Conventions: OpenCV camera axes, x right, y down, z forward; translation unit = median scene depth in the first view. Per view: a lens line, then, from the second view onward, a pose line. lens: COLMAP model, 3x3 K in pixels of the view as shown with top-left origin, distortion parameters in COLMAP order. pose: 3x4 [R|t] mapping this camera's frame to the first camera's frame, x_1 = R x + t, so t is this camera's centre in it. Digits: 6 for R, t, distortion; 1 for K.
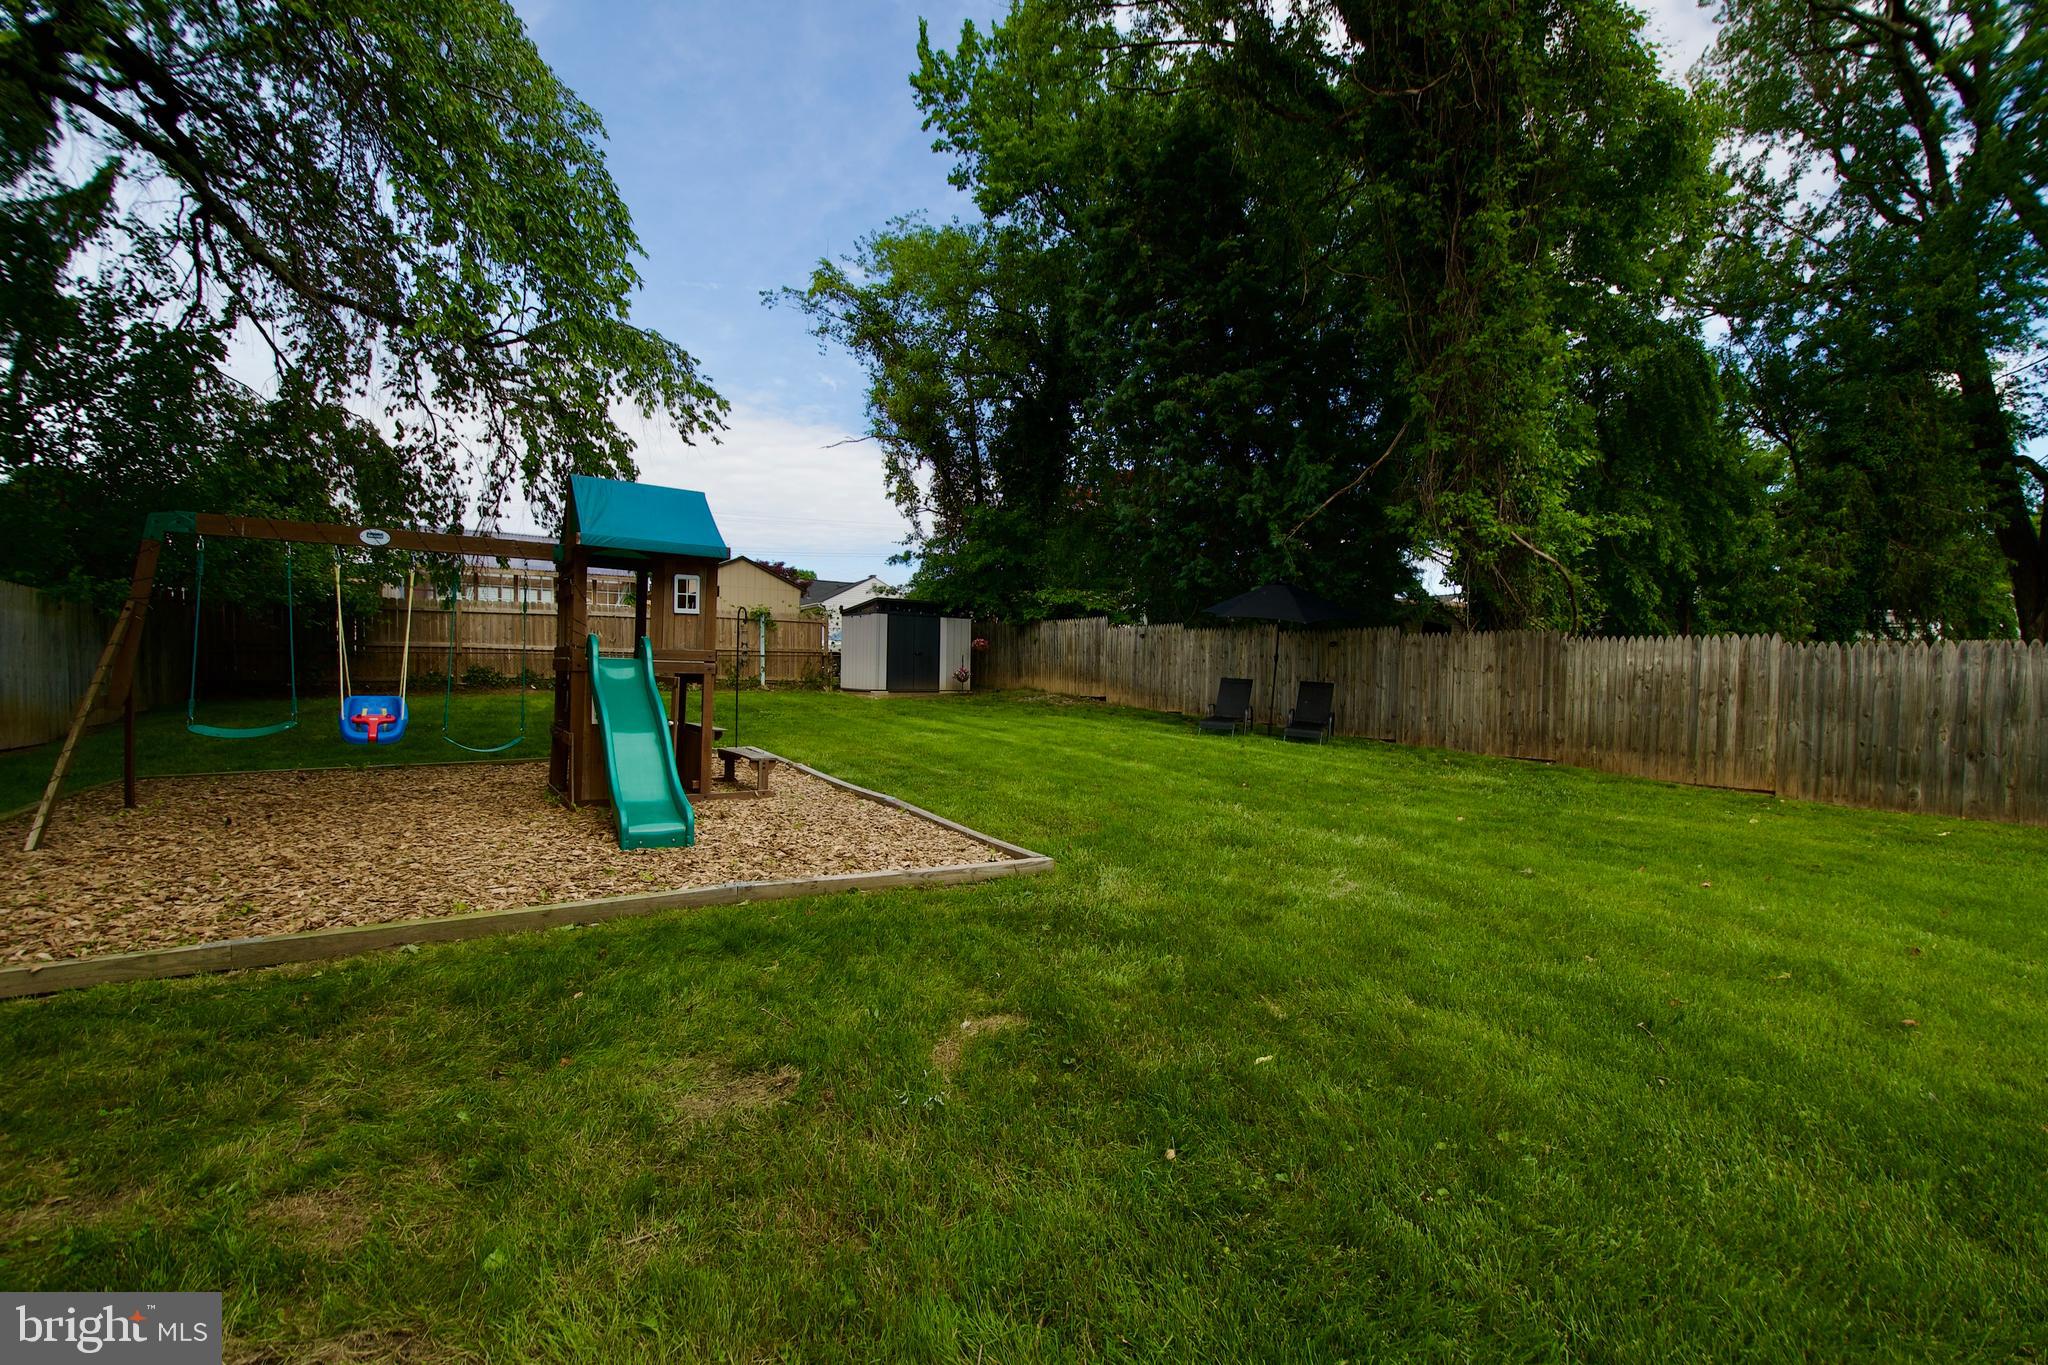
lens RADIAL K [[910.4, 0, 1076.2], [0, 910.4, 717.3], [0, 0, 1]] dist [-0.020965, 0.000050]
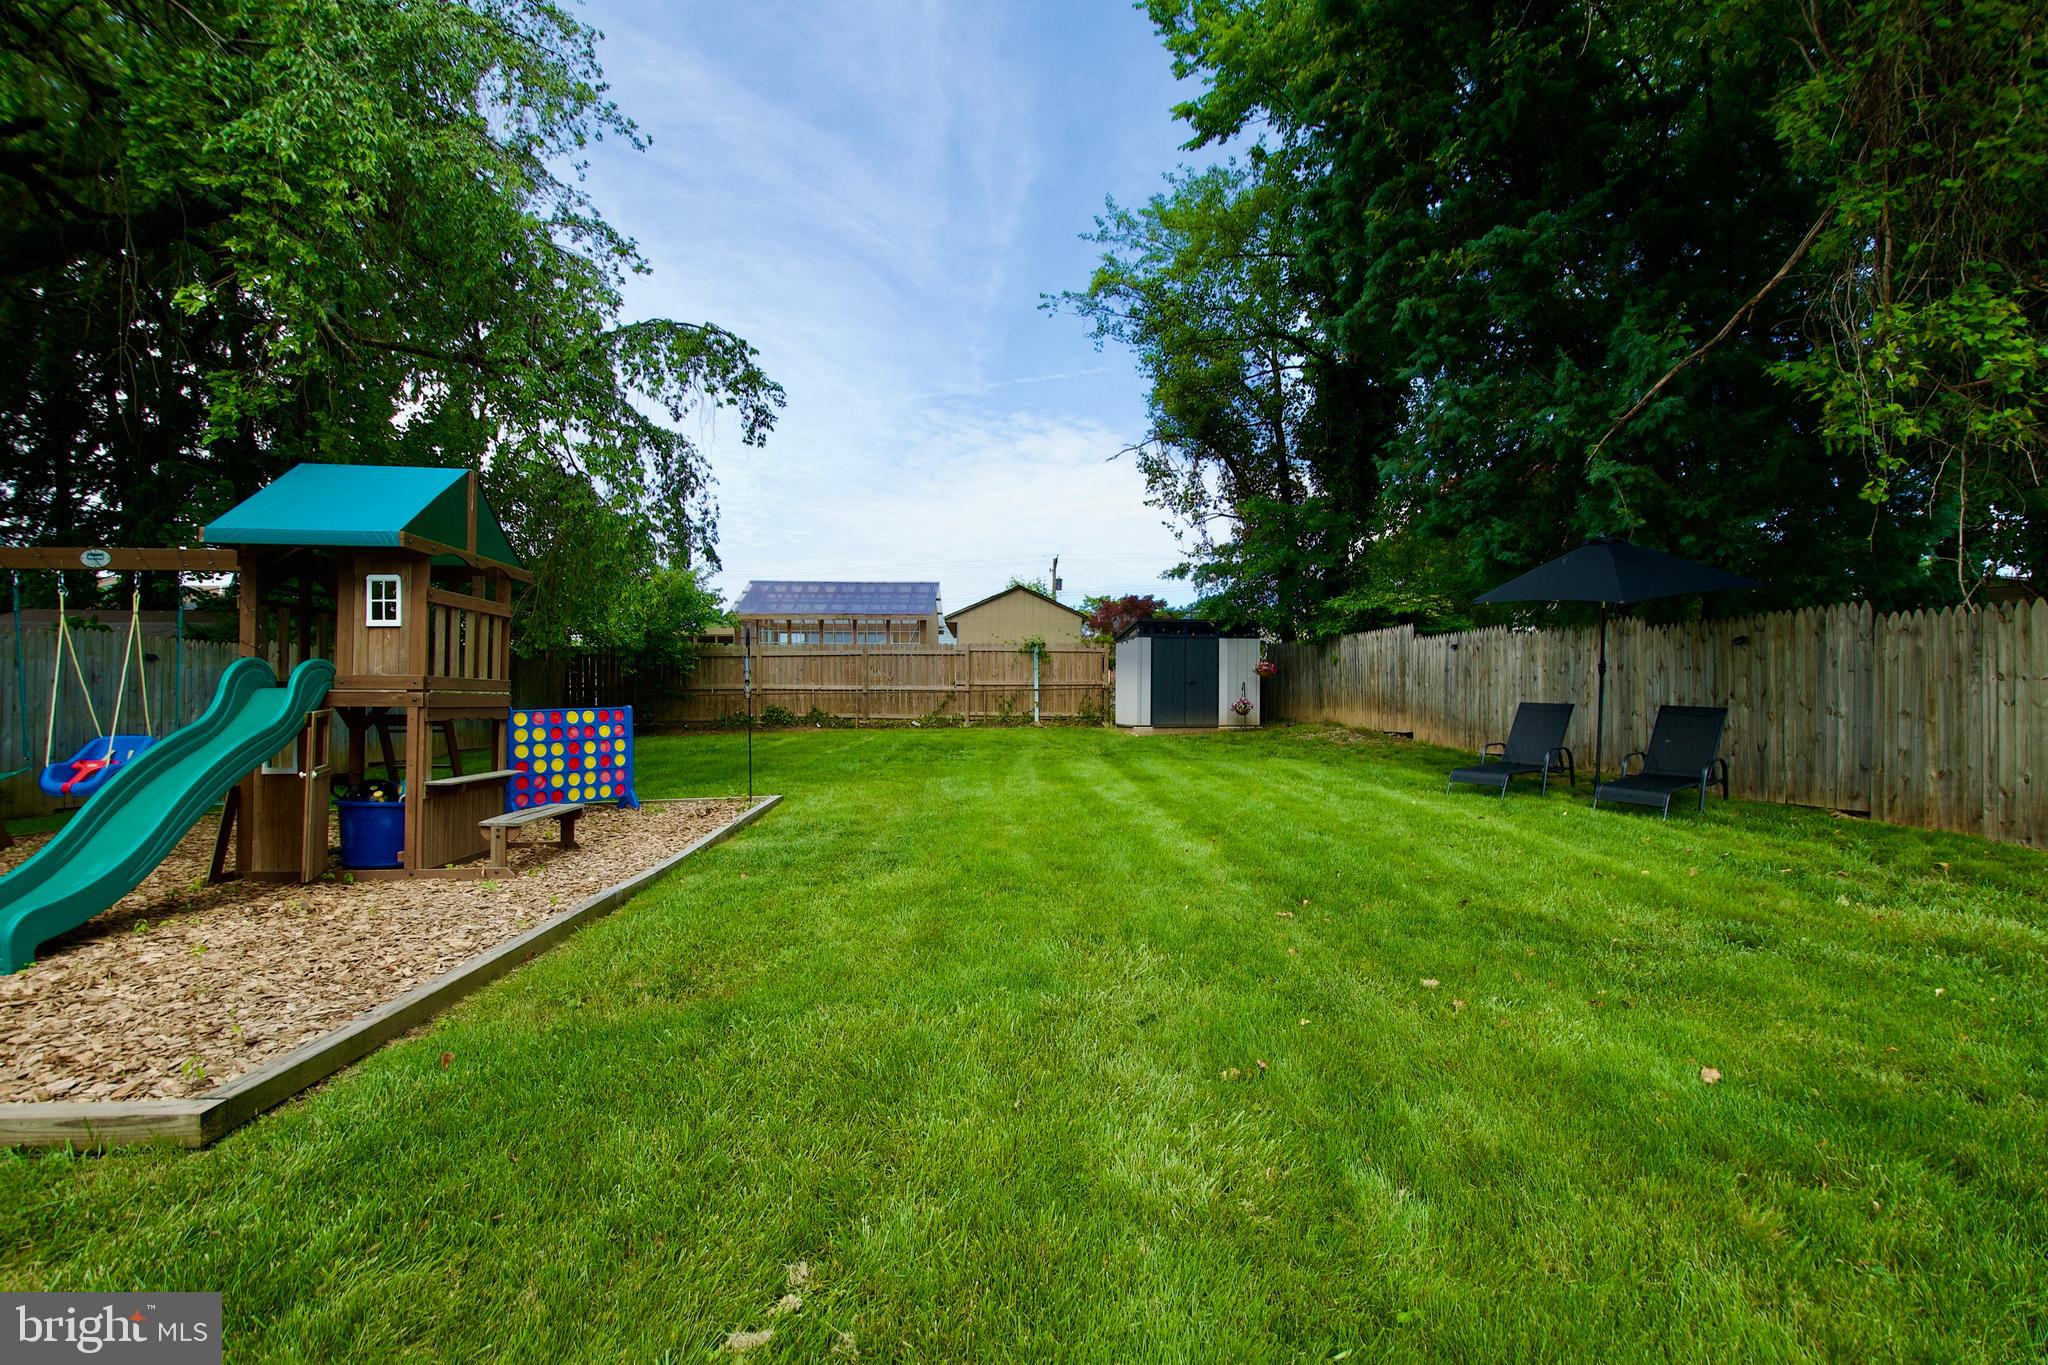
lens RADIAL K [[910.4, 0, 1076.2], [0, 910.4, 717.3], [0, 0, 1]] dist [-0.020965, 0.000050]
pose [[0.873436, -0.013049, -0.486763, 0.145345], [-0.005973, 0.999279, -0.037507, -0.005424], [0.486902, 0.035667, 0.872728, 0.217981]]
